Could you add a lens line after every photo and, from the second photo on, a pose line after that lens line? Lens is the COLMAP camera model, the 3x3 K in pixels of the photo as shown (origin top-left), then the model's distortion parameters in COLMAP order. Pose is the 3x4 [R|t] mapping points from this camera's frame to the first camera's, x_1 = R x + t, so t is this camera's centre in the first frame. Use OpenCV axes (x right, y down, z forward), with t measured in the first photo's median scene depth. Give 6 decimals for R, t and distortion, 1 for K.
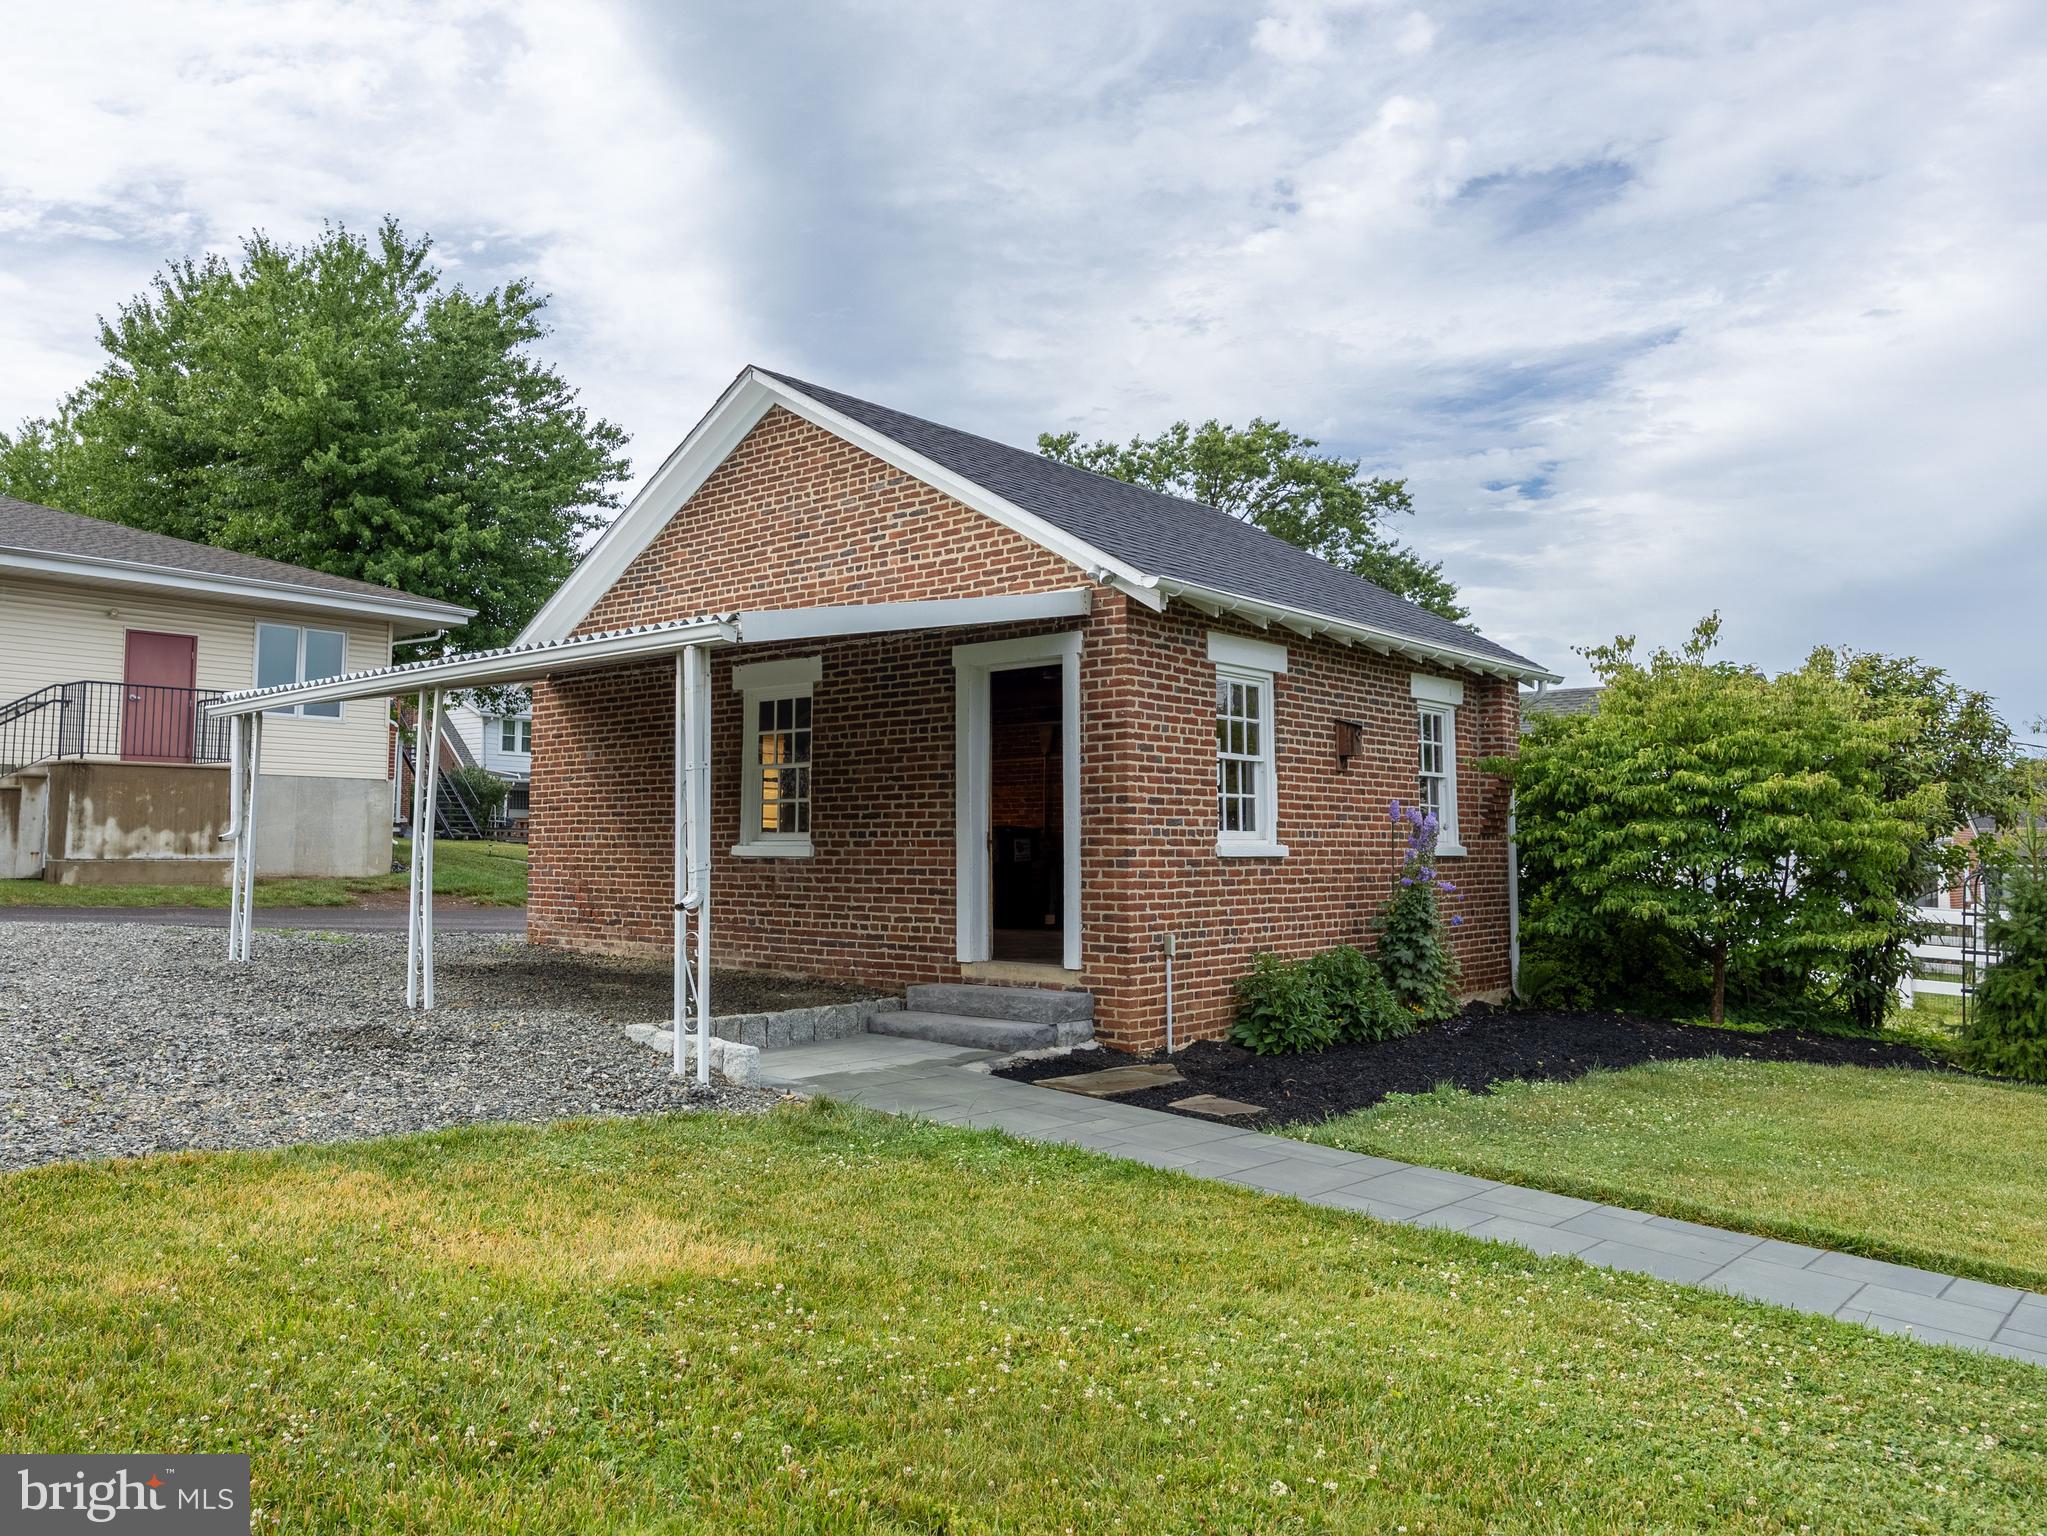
lens RADIAL K [[1505.2, 0, 1023.5], [0, 1505.2, 768.0], [0, 0, 1]] dist [-0.010881, -0.004630]
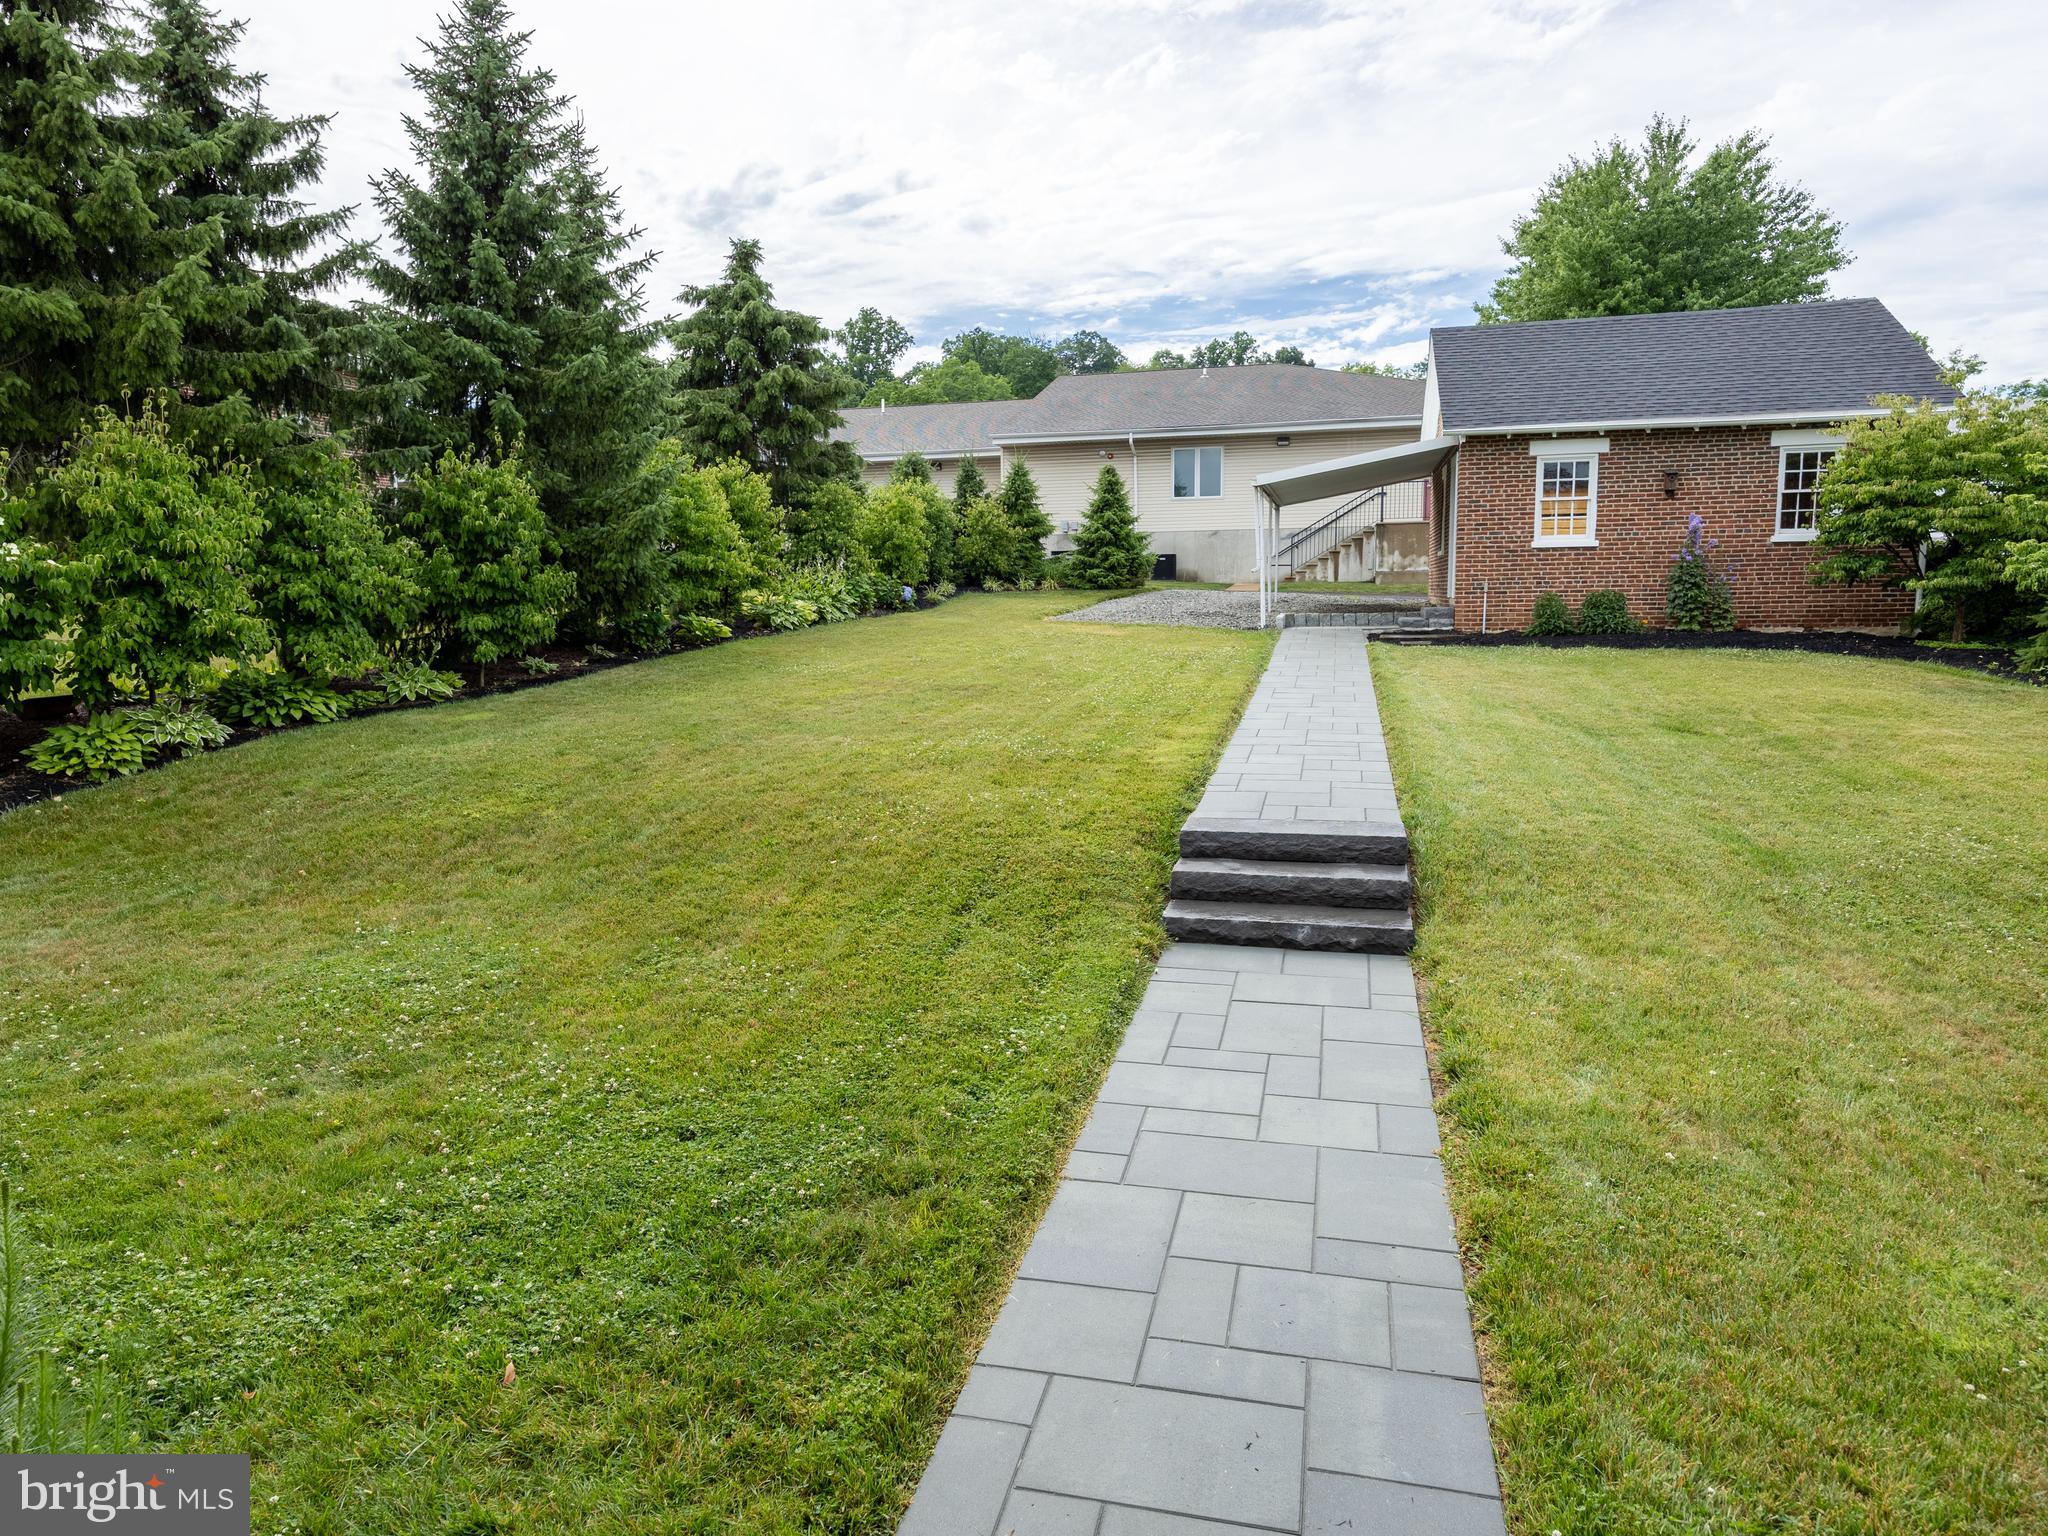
lens RADIAL K [[1299.4, 0, 1024.0], [0, 1299.4, 768.0], [0, 0, 1]] dist [0.033298, 0.000616]
pose [[0.470020, 0.114806, -0.875158, 0.719345], [0.054867, 0.985787, 0.158786, 0.016002], [0.880949, -0.122650, 0.457040, -0.269733]]
